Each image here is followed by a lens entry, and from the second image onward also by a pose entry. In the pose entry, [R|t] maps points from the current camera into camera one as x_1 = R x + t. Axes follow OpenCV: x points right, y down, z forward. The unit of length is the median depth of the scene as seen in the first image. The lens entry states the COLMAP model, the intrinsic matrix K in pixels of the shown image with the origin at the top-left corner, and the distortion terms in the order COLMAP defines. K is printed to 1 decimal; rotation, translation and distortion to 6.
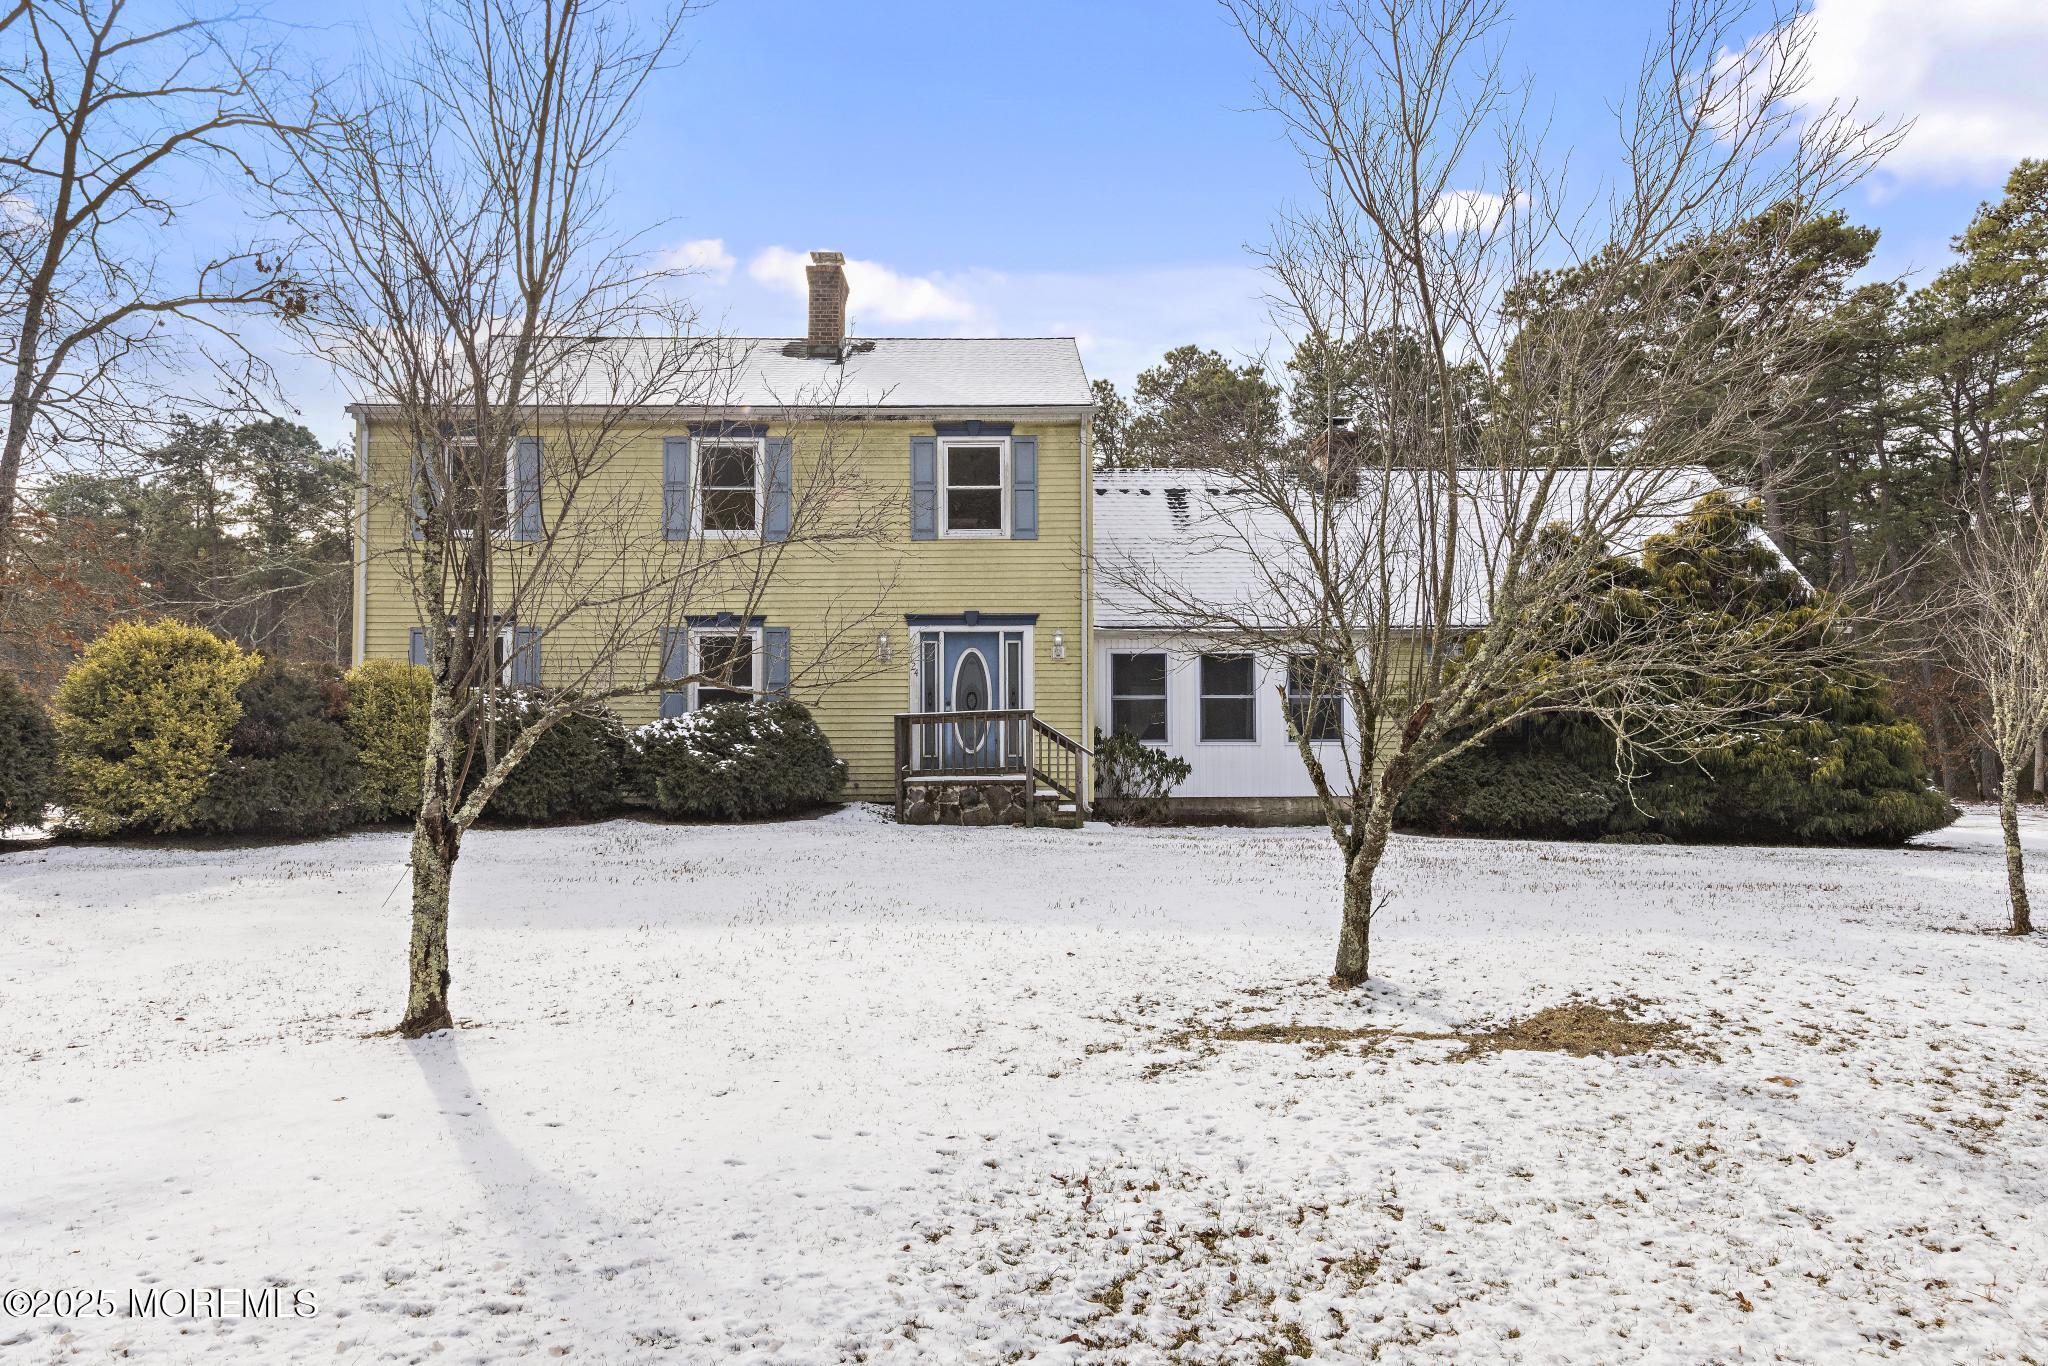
lens RADIAL K [[1253.3, 0, 1018.8], [0, 1253.3, 739.0], [0, 0, 1]] dist [-0.005025, 0.000095]
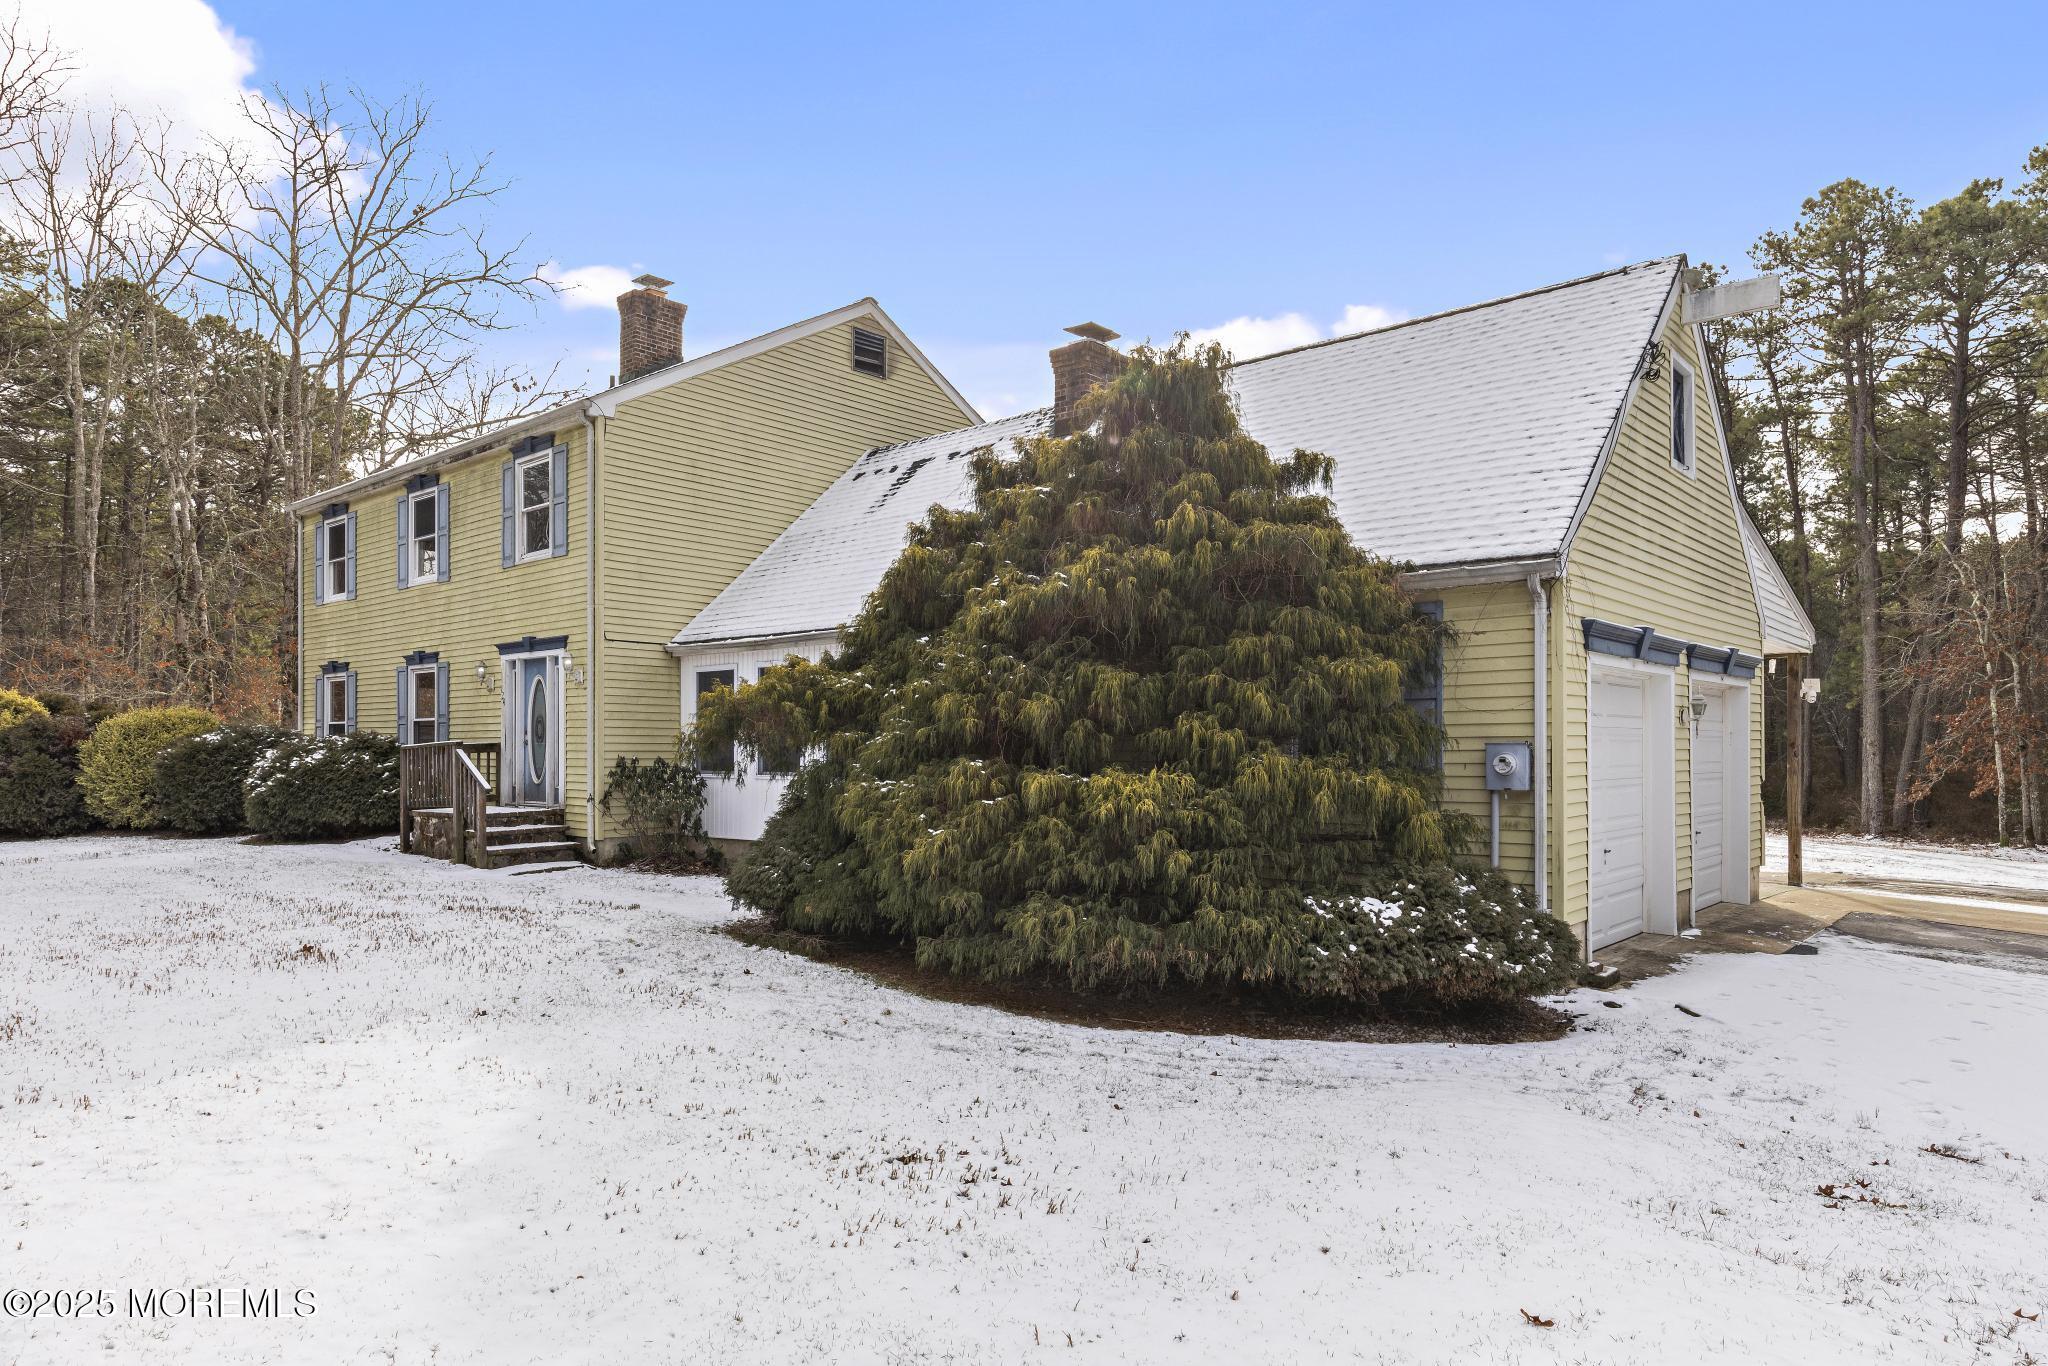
lens RADIAL K [[1253.3, 0, 1018.8], [0, 1253.3, 739.0], [0, 0, 1]] dist [-0.005025, 0.000095]
pose [[0.735229, -0.002054, -0.677815, 0.881146], [0.011547, 0.999888, 0.009495, -0.028248], [0.677720, -0.014808, 0.735171, 0.541809]]
